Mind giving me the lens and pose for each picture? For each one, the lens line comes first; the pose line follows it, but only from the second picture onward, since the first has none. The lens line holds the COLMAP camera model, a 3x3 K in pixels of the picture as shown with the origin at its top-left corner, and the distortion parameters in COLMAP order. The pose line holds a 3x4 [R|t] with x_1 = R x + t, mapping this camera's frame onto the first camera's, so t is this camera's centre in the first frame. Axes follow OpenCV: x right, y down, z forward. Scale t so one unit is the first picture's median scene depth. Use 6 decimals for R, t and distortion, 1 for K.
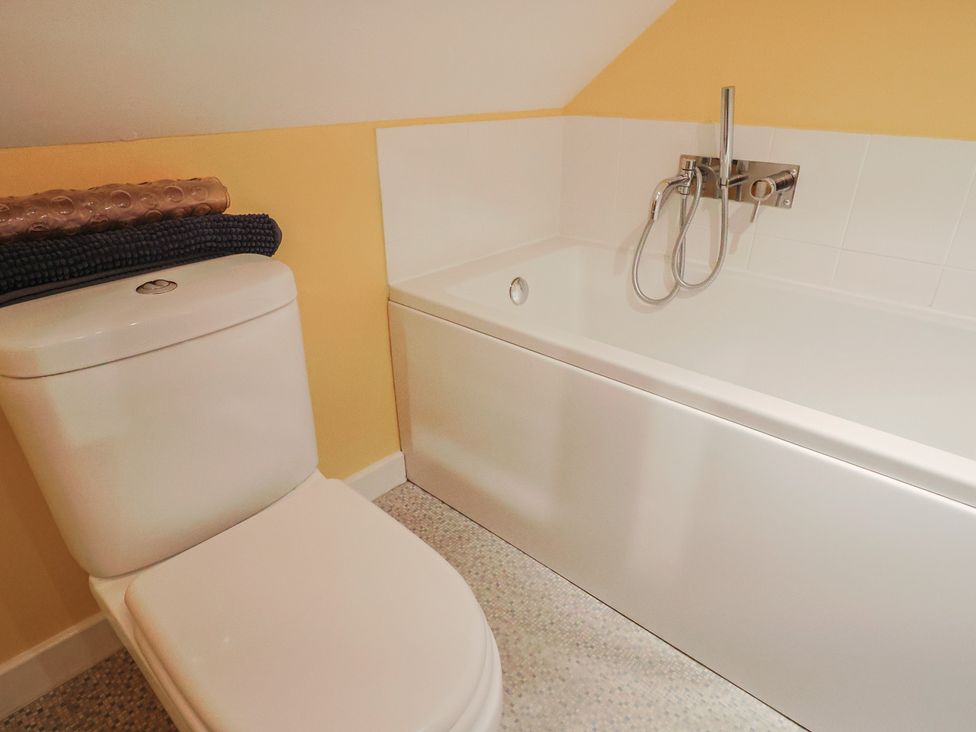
lens RADIAL K [[604.6, 0, 488.0], [0, 604.6, 366.0], [0, 0, 1]] dist [0.004077, -0.011852]
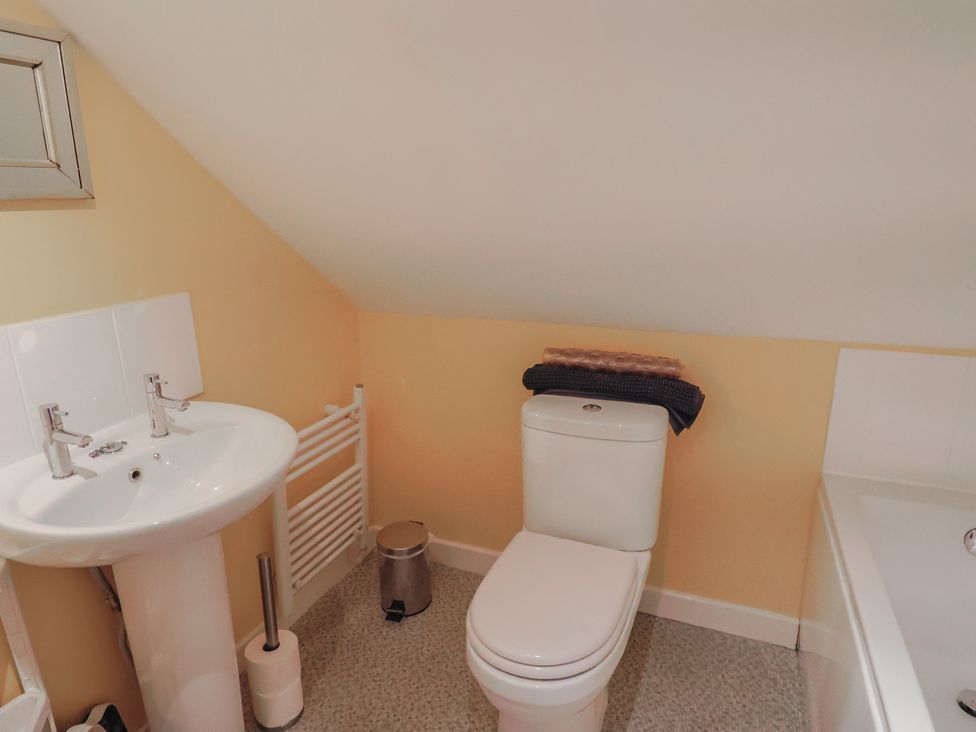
lens RADIAL K [[604.6, 0, 488.0], [0, 604.6, 366.0], [0, 0, 1]] dist [0.004077, -0.011852]
pose [[0.353554, 0.252068, -0.900812, 0.859135], [-0.400152, 0.911202, 0.097923, -0.257164], [0.845505, 0.325841, 0.423025, -0.115279]]
